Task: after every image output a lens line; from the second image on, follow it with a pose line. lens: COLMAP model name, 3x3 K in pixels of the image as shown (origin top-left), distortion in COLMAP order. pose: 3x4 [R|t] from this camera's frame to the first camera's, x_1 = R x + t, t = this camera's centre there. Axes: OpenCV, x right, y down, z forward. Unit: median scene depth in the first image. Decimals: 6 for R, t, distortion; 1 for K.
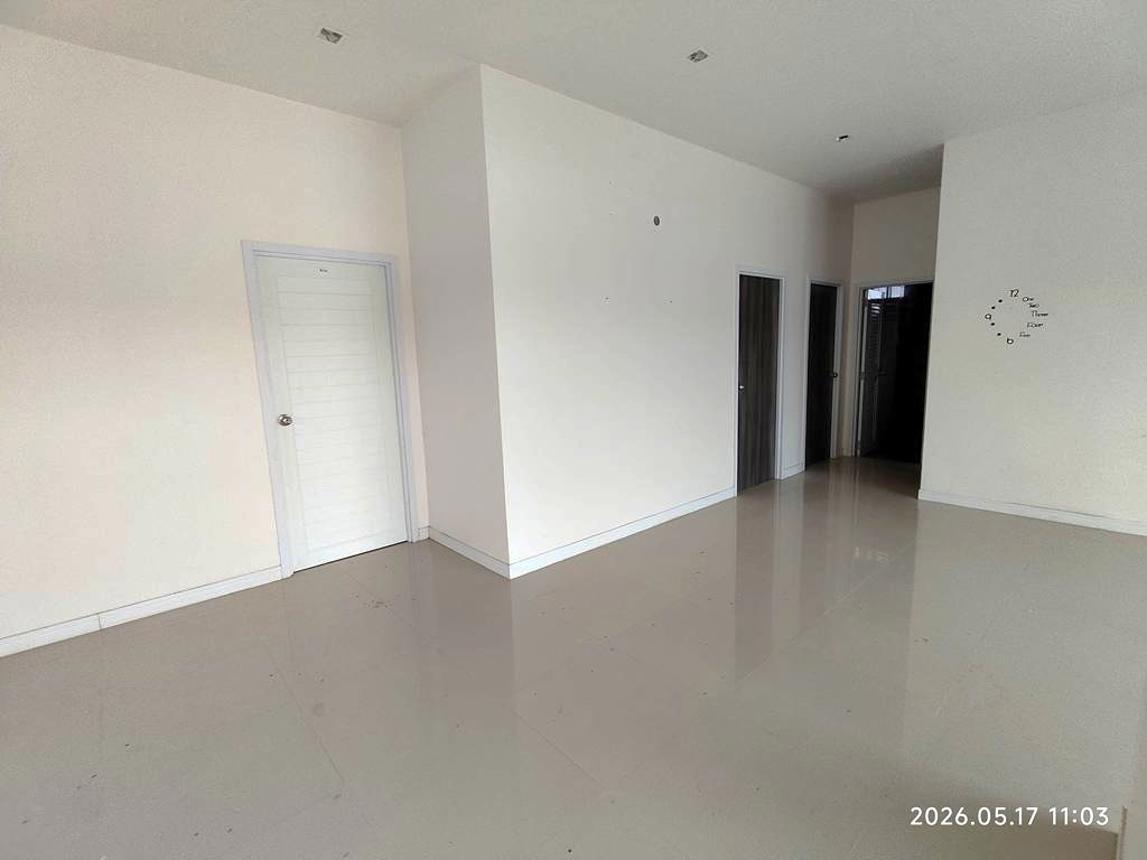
lens RADIAL K [[527.1, 0, 574.7], [0, 527.1, 434.0], [0, 0, 1]] dist [-0.001899, -0.001165]
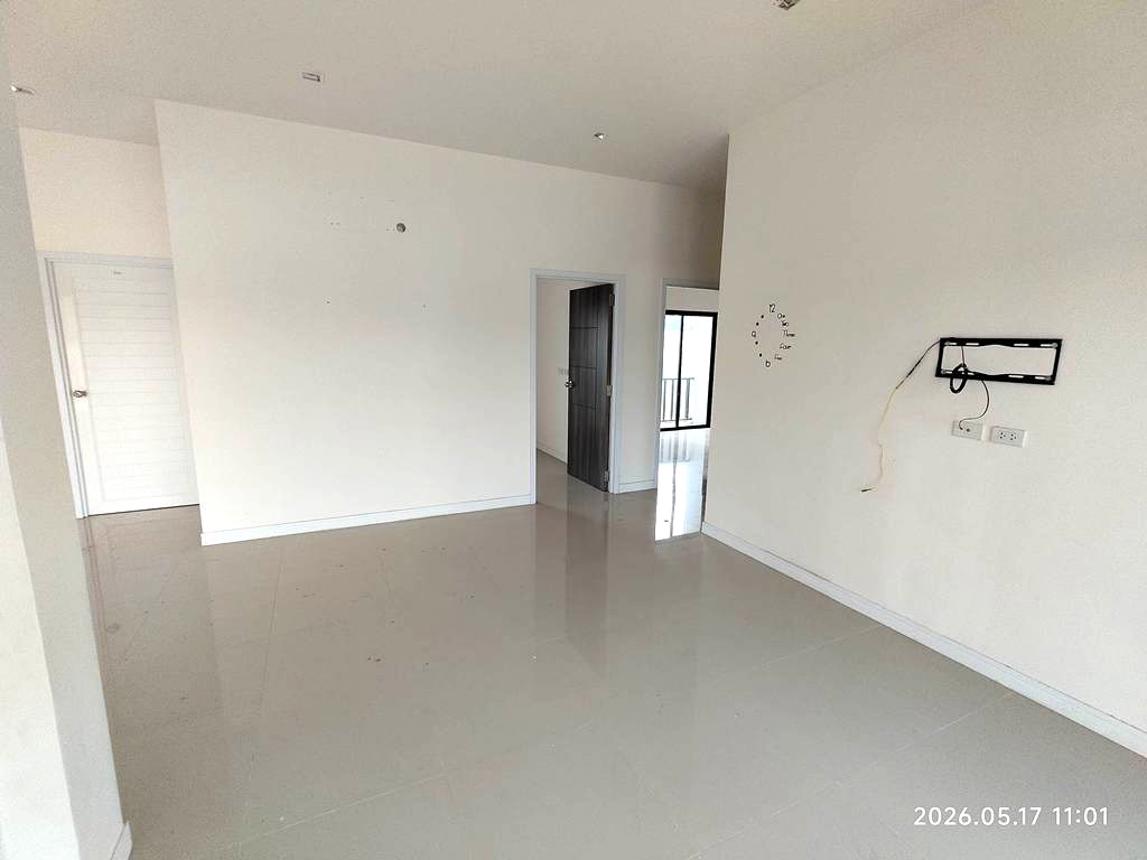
lens RADIAL K [[527.1, 0, 573.6], [0, 527.1, 427.4], [0, 0, 1]] dist [-0.001899, -0.001165]
pose [[0.959543, 0.091656, -0.266225, 0.762353], [-0.088351, 0.995791, 0.024390, -0.066706], [0.267340, 0.000118, 0.963602, 0.090000]]
